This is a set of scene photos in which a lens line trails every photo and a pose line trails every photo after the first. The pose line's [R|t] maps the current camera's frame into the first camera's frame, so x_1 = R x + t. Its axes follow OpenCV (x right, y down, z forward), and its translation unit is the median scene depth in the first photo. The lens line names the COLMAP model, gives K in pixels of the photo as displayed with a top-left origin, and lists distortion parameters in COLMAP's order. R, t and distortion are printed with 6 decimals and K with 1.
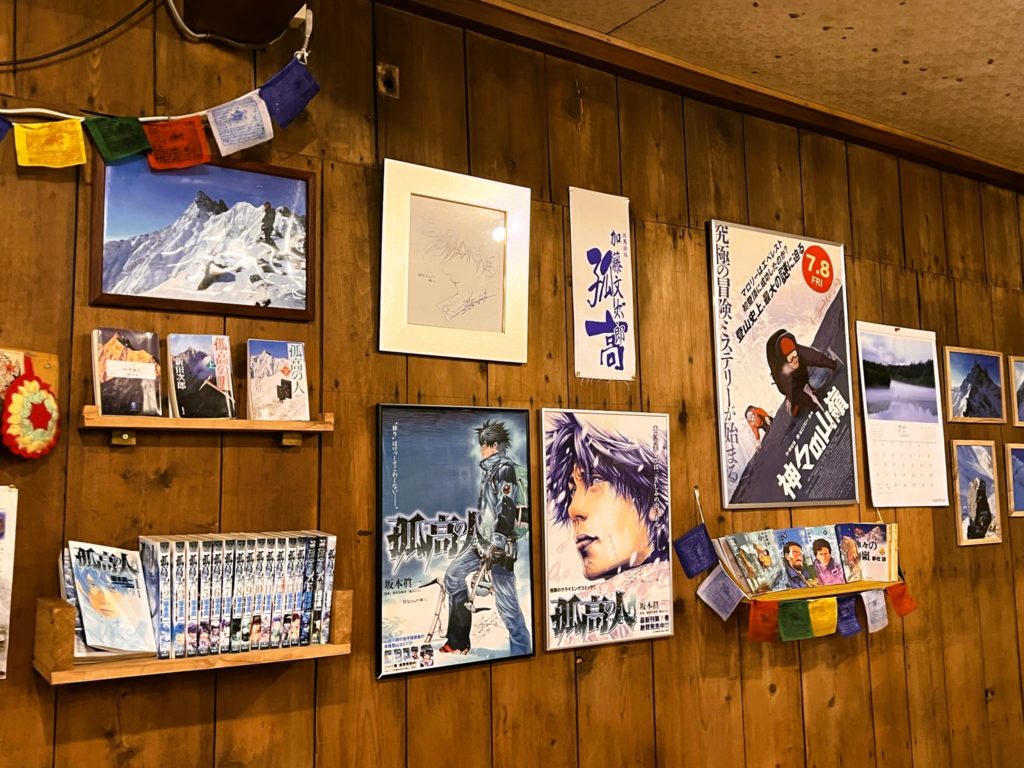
lens RADIAL K [[977.2, 0, 512.0], [0, 977.2, 384.0], [0, 0, 1]] dist [0.004299, 0.000527]
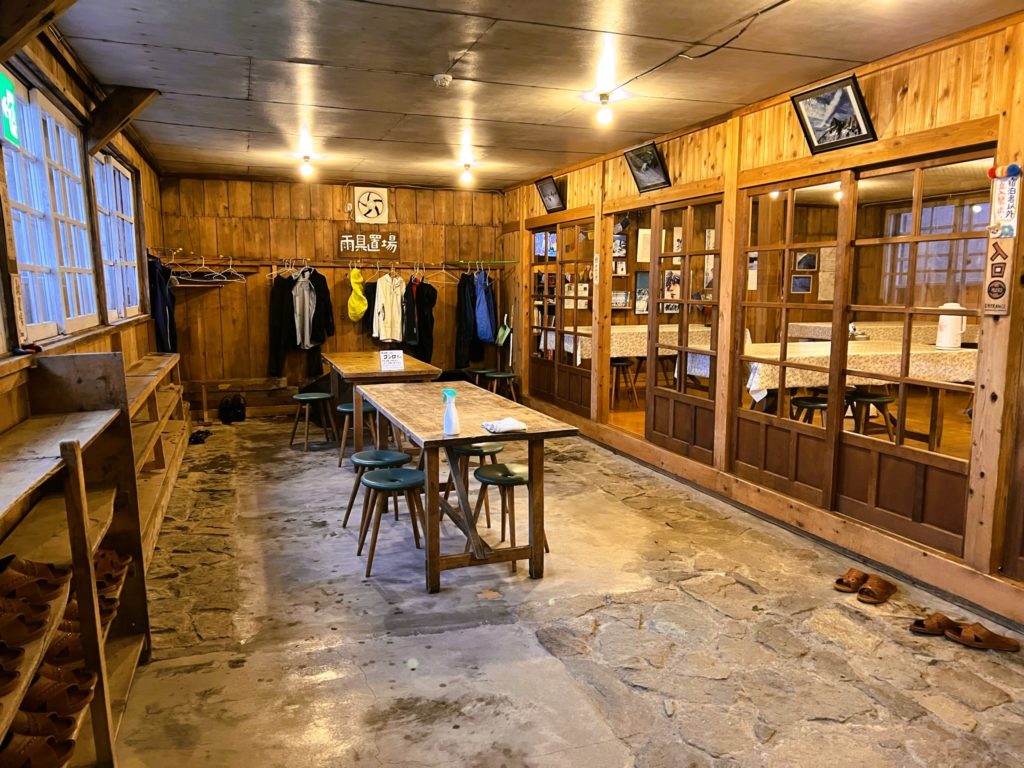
lens RADIAL K [[769.6, 0, 512.0], [0, 769.6, 384.0], [0, 0, 1]] dist [0.001321, 0.000081]
pose [[0.963491, 0.061705, -0.260533, 0.401455], [0.006728, 0.967193, 0.253953, -0.509228], [0.267656, -0.246434, 0.931467, -3.768369]]
